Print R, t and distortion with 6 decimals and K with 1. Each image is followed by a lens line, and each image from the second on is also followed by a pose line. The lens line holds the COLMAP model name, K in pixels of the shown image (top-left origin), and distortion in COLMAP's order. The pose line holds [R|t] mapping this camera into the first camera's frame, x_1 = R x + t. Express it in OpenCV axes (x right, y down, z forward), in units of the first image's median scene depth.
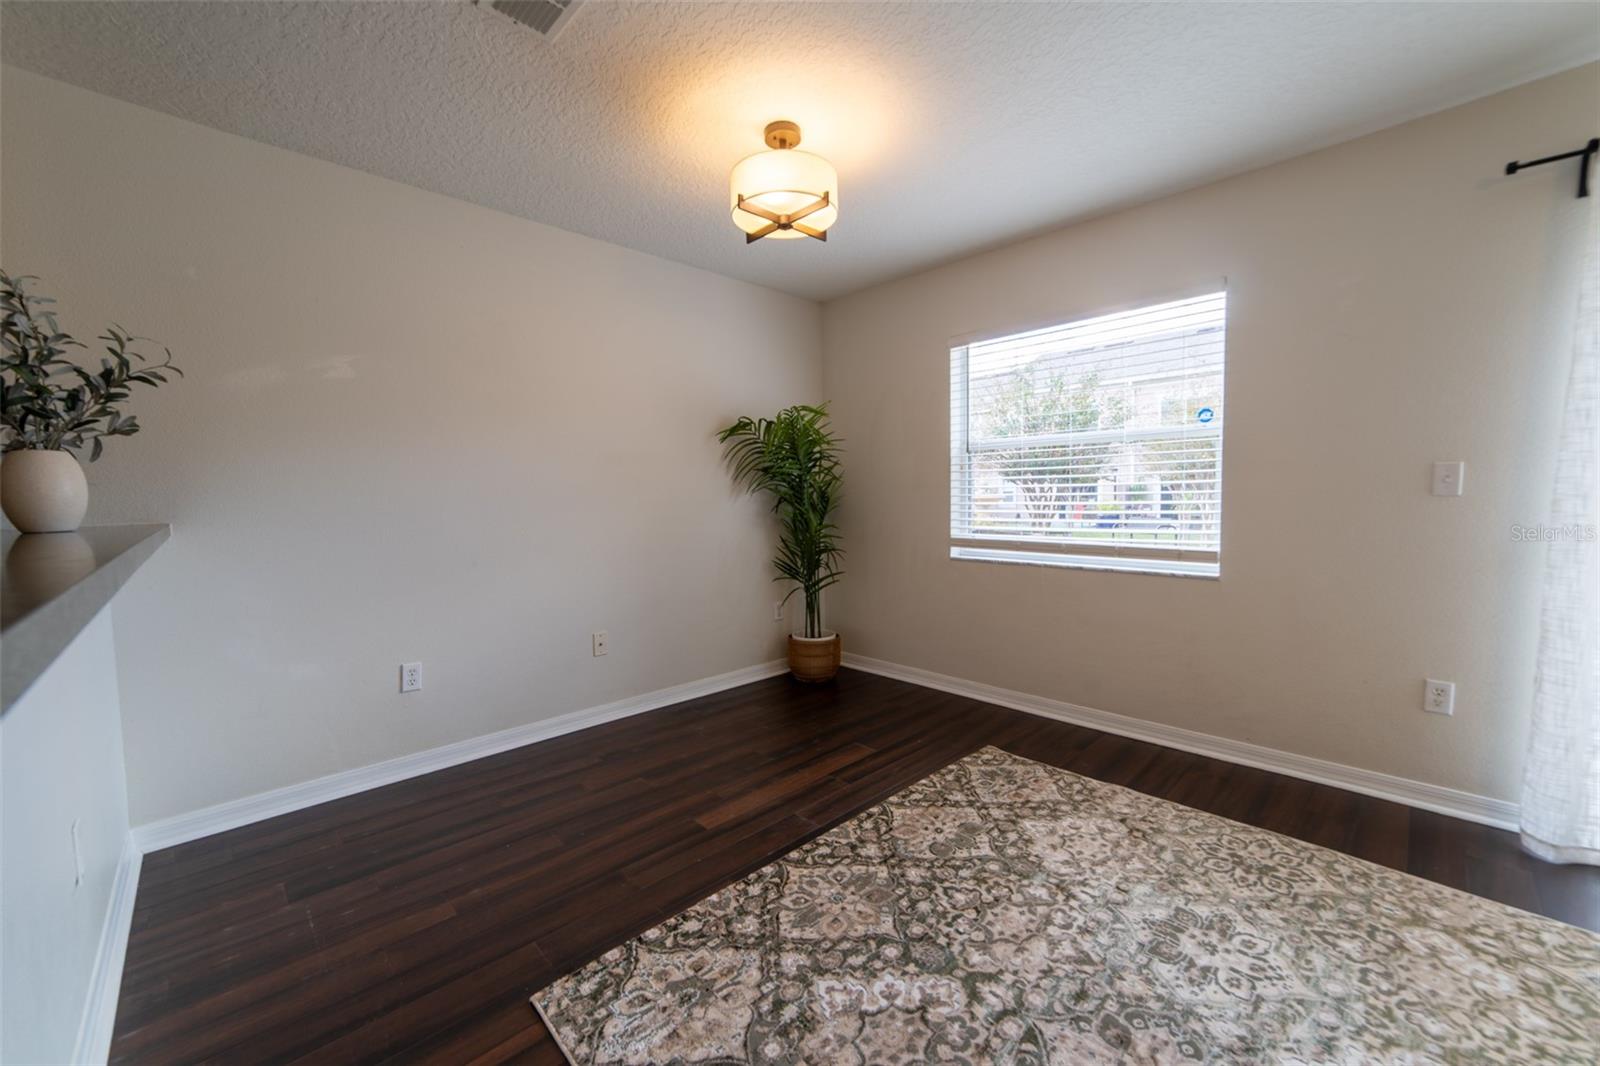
lens RADIAL K [[623.4, 0, 800.0], [0, 623.4, 533.0], [0, 0, 1]] dist [-0.017013, 0.004854]
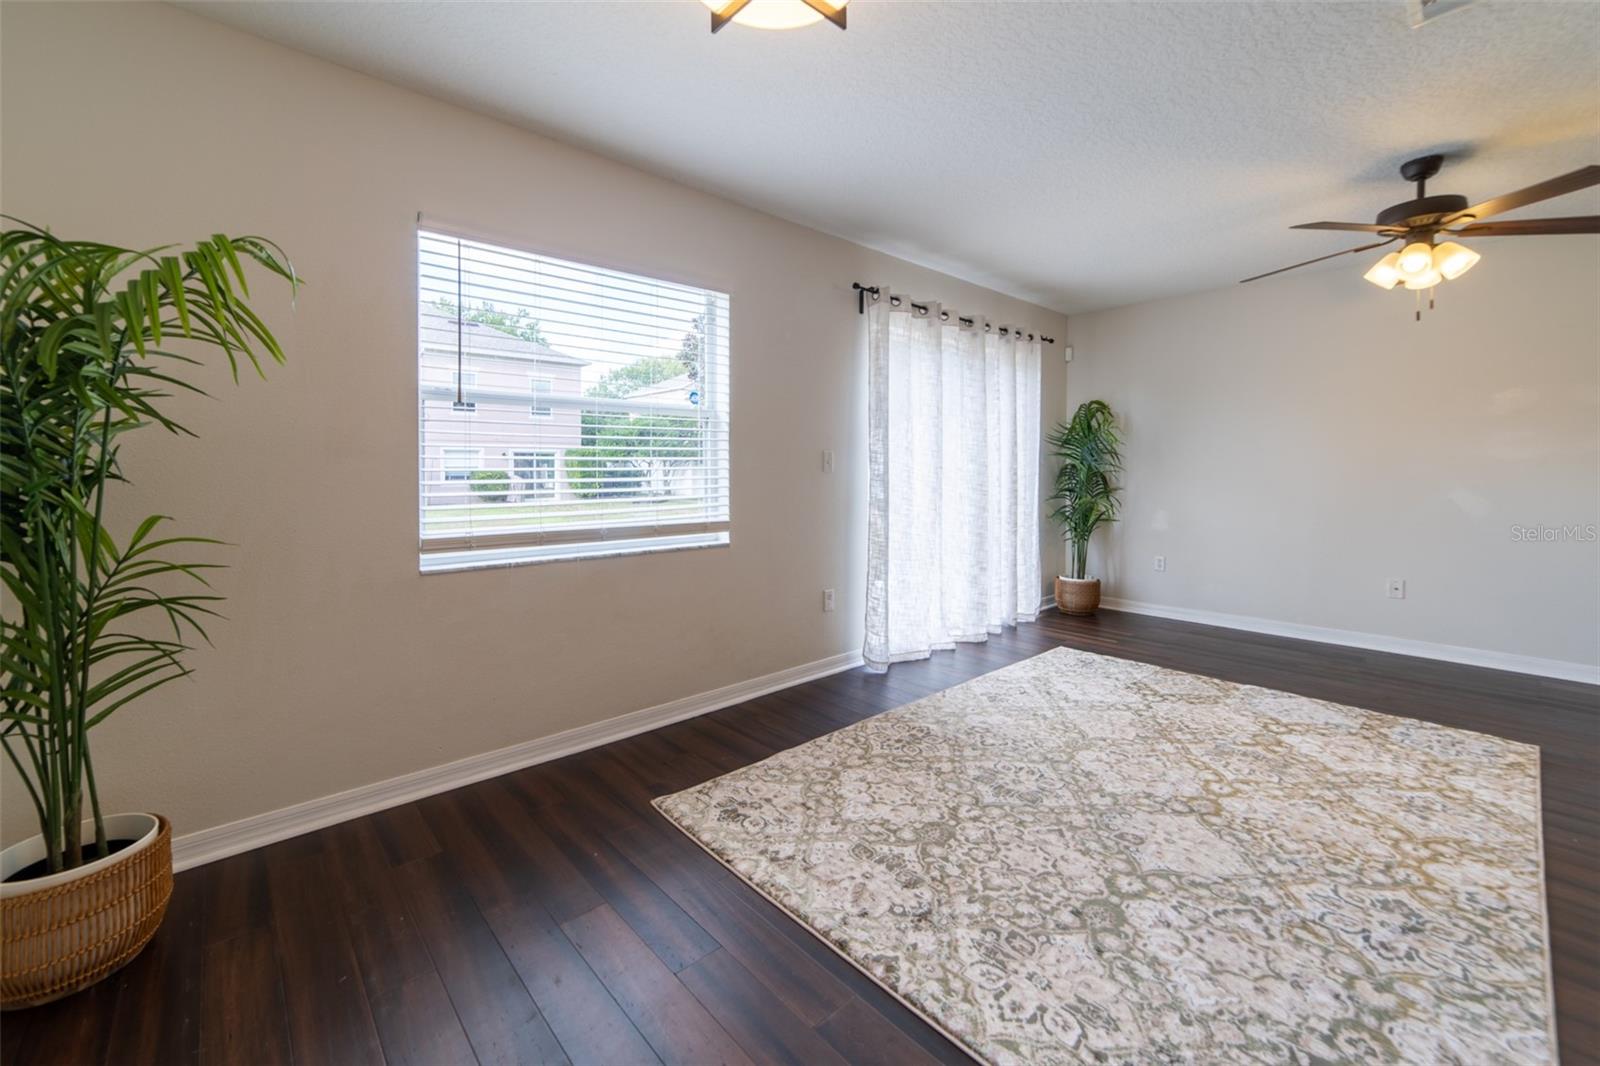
lens RADIAL K [[654.7, 0, 793.0], [0, 654.7, 466.5], [0, 0, 1]] dist [-0.002686, 0.000159]
pose [[0.035057, 0.015177, 0.999270, -0.526564], [0.062342, 0.997904, -0.017343, -0.041090], [-0.997439, 0.062905, 0.034037, 0.835410]]
